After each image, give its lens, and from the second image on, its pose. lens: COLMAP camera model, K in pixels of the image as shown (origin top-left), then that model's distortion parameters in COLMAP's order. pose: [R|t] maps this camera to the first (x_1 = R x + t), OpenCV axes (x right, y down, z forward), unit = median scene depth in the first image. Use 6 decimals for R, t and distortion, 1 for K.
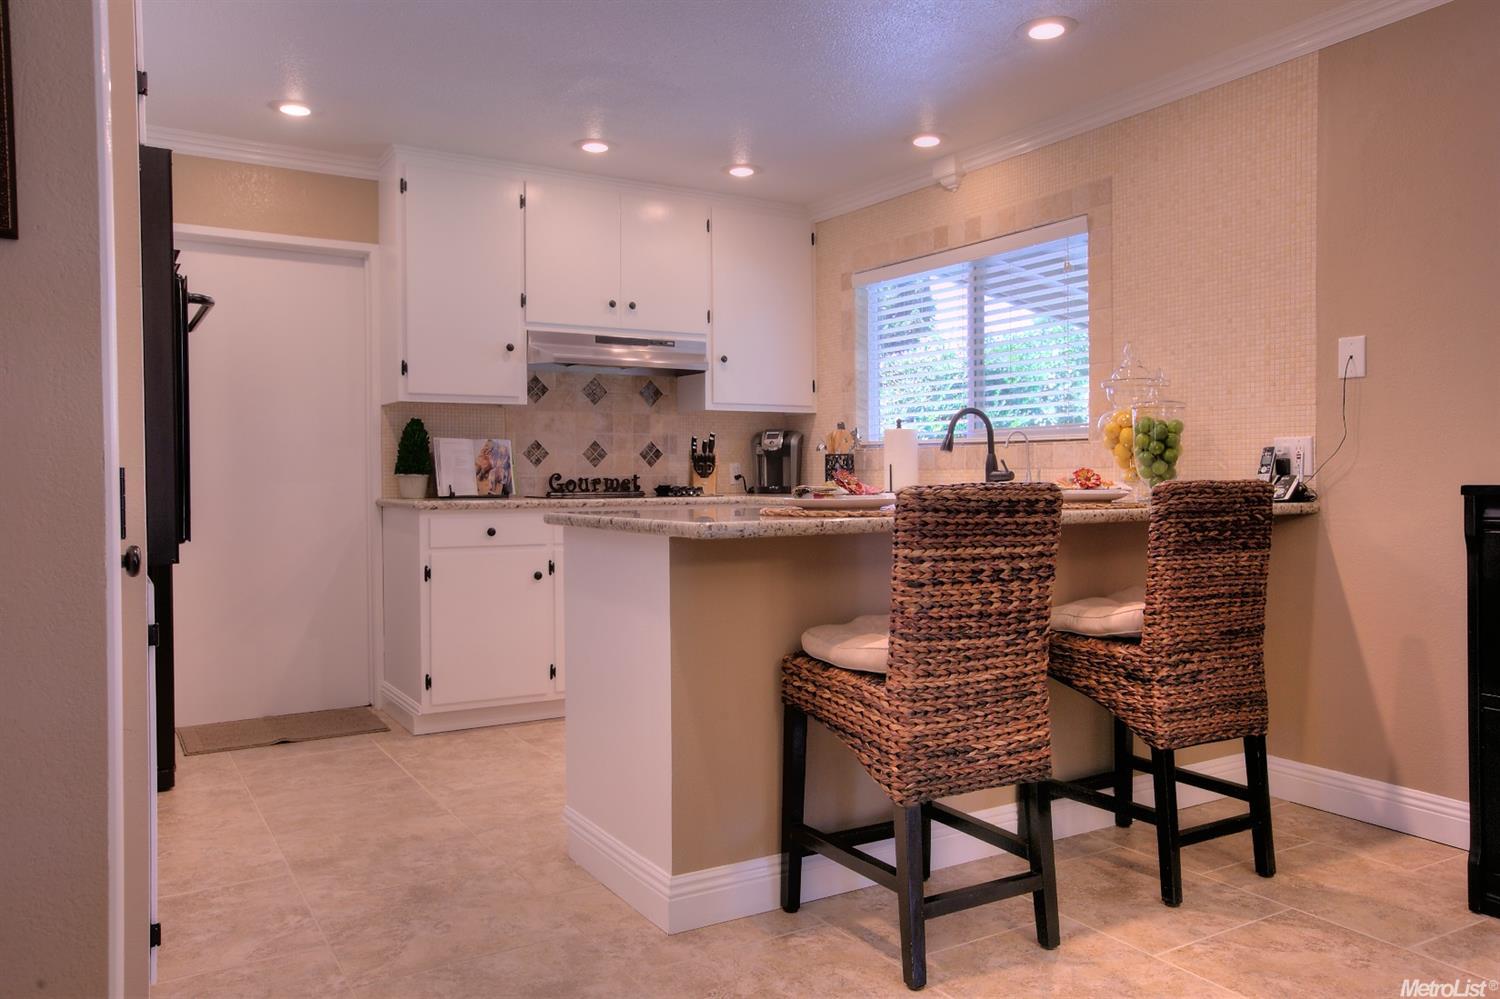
lens RADIAL K [[1095.7, 0, 750.0], [0, 1095.7, 499.5], [0, 0, 1]] dist [0.001906, 0.000818]
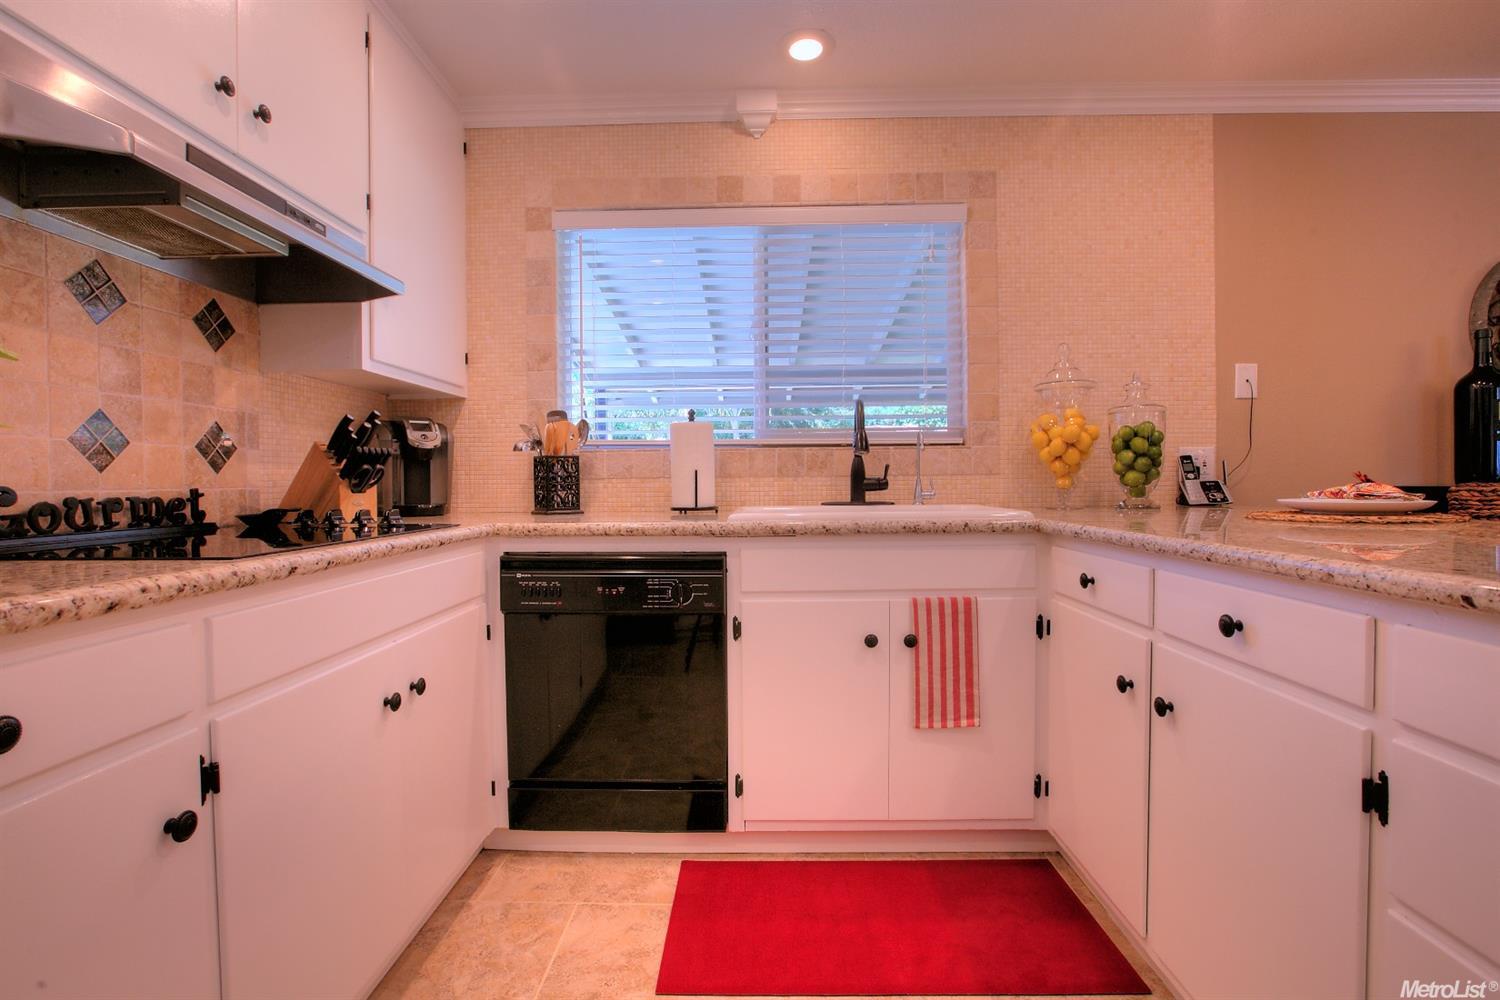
lens RADIAL K [[685.9, 0, 742.8], [0, 685.9, 498.4], [0, 0, 1]] dist [-0.056858, 0.020286]
pose [[0.549112, -0.022690, 0.835441, -0.222738], [0.027210, 0.999587, 0.009264, -0.015115], [-0.835306, 0.017646, 0.549502, 0.663662]]
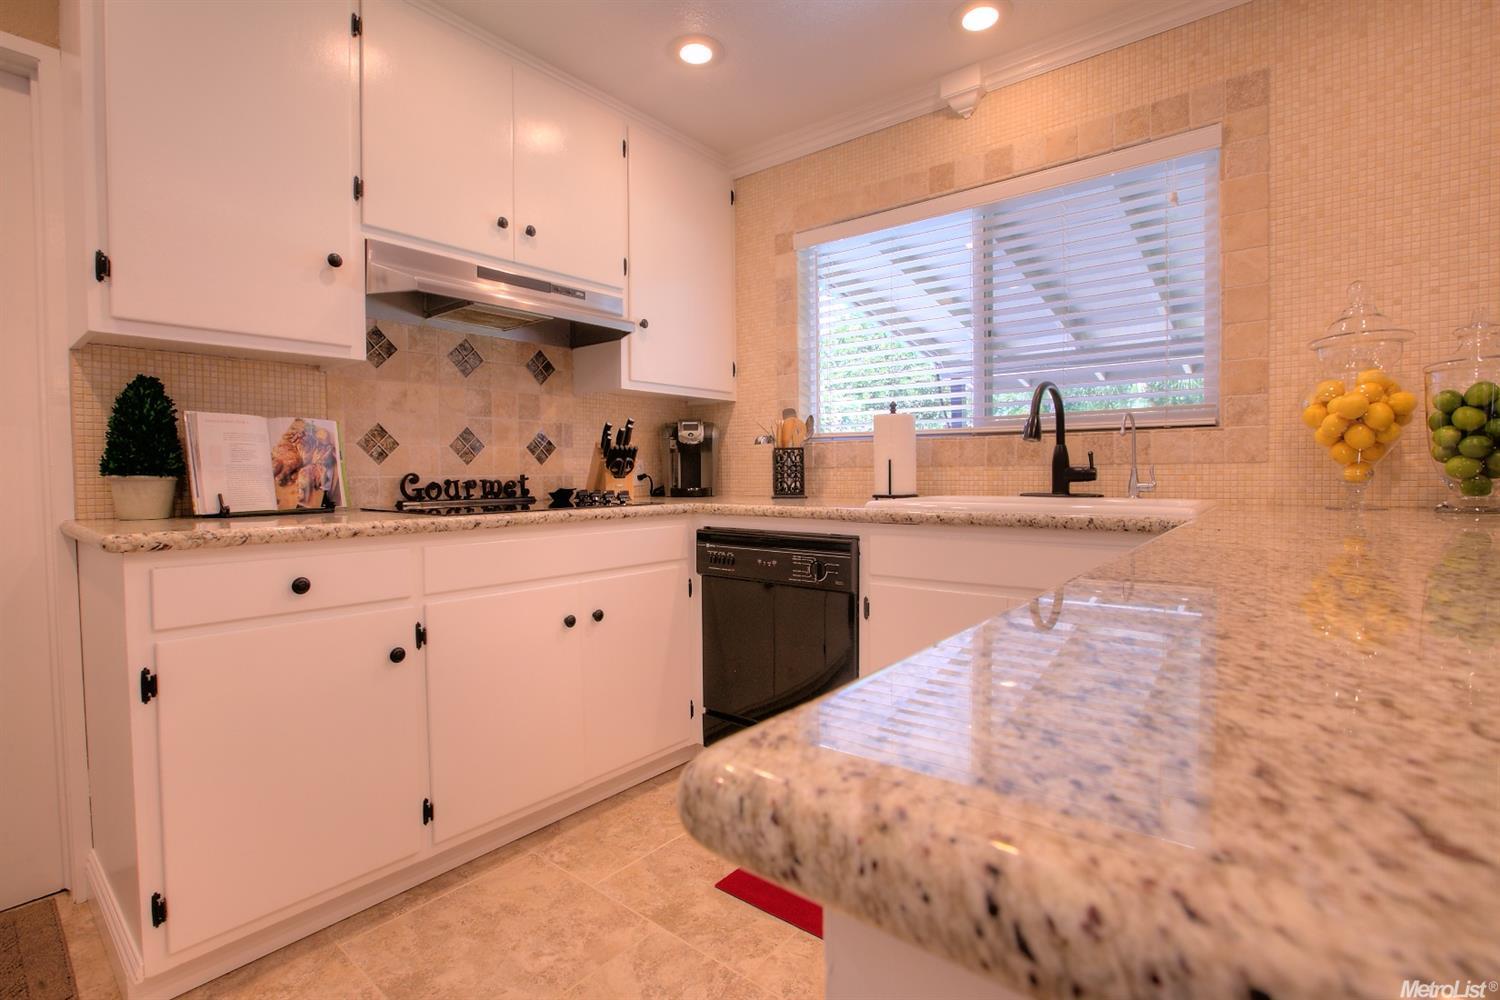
lens RADIAL K [[685.9, 0, 742.8], [0, 685.9, 498.4], [0, 0, 1]] dist [-0.056858, 0.020286]
pose [[0.945285, -0.015884, 0.325858, -0.118329], [0.011836, 0.999826, 0.014401, -0.011770], [-0.326030, -0.009756, 0.945309, 0.530519]]
